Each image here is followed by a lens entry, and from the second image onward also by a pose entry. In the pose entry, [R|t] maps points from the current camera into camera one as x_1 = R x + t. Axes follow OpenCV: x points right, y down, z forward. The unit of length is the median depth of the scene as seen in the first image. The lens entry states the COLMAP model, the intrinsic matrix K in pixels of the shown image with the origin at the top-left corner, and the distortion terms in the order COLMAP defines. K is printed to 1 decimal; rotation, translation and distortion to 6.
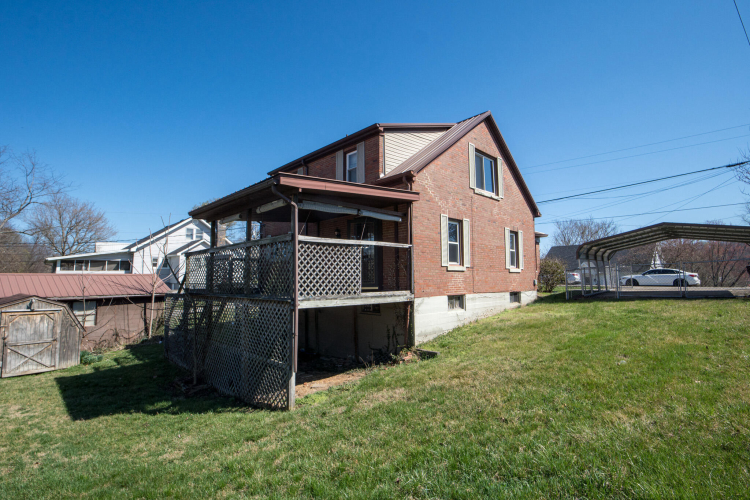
lens RADIAL K [[356.0, 0, 375.1], [0, 356.0, 249.2], [0, 0, 1]] dist [0.010240, -0.014144]
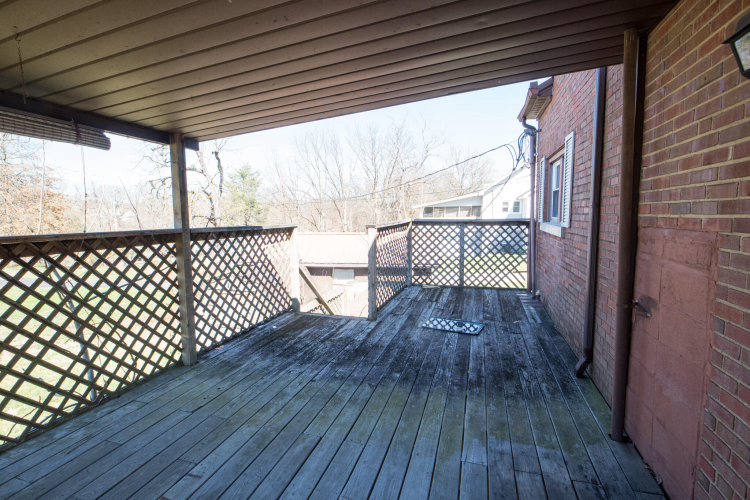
lens RADIAL K [[356.0, 0, 375.1], [0, 356.0, 249.2], [0, 0, 1]] dist [0.010240, -0.014144]
pose [[0.484947, 0.092826, -0.869603, -0.060202], [0.069606, 0.987100, 0.144185, -0.011203], [0.871769, -0.130452, 0.472230, 0.625470]]
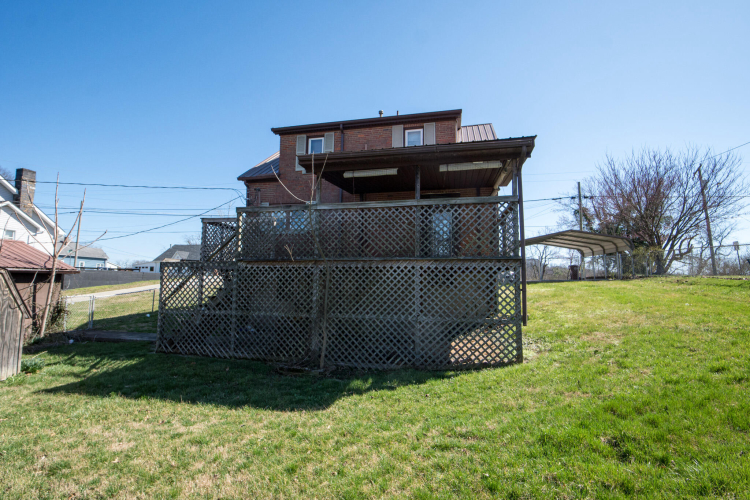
lens RADIAL K [[356.0, 0, 375.1], [0, 356.0, 249.2], [0, 0, 1]] dist [0.010240, -0.014144]
pose [[0.863050, 0.052229, 0.502411, -0.456383], [-0.057312, 0.998342, -0.005333, 0.055248], [-0.501857, -0.024191, 0.864612, 0.117249]]
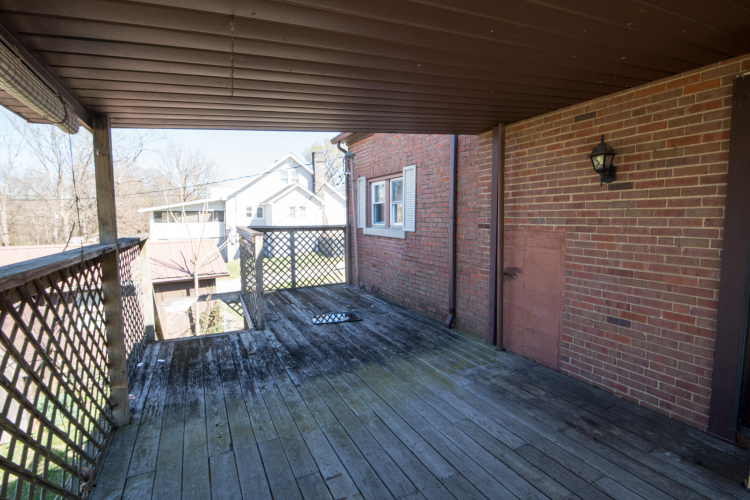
lens RADIAL K [[356.0, 0, 375.1], [0, 356.0, 249.2], [0, 0, 1]] dist [0.010240, -0.014144]
pose [[0.952593, 0.034275, -0.302310, -0.131840], [0.016964, 0.986105, 0.165256, -0.021481], [0.303773, -0.162550, 0.938775, 0.527057]]
